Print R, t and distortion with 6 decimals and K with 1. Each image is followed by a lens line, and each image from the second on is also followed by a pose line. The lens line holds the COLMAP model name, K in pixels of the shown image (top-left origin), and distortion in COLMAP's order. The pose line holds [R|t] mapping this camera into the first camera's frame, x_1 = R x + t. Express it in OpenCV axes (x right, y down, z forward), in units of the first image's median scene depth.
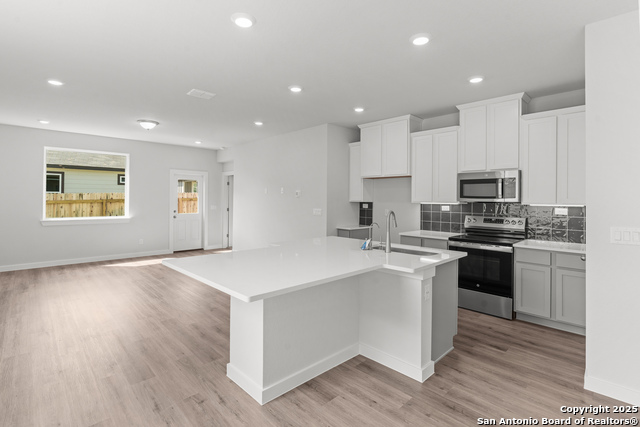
lens RADIAL K [[310.2, 0, 318.0], [0, 310.2, 196.6], [0, 0, 1]] dist [-0.010292, 0.004021]
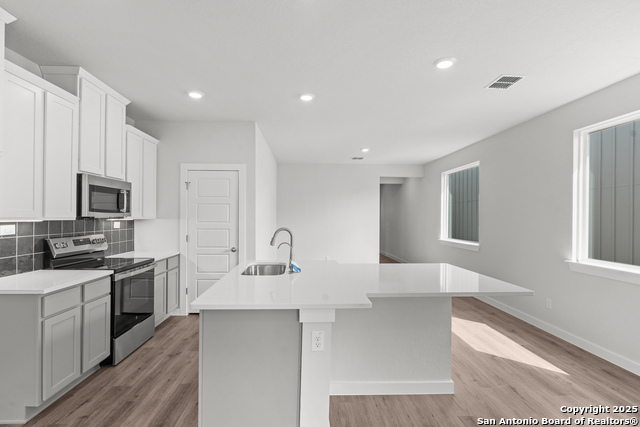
lens RADIAL K [[310.2, 0, 315.3], [0, 310.2, 217.9], [0, 0, 1]] dist [-0.010292, 0.004021]
pose [[-0.750972, -0.017855, 0.660093, -0.292649], [-0.021043, 0.999774, 0.003104, 0.004675], [-0.659999, -0.011559, -0.751178, 0.986106]]
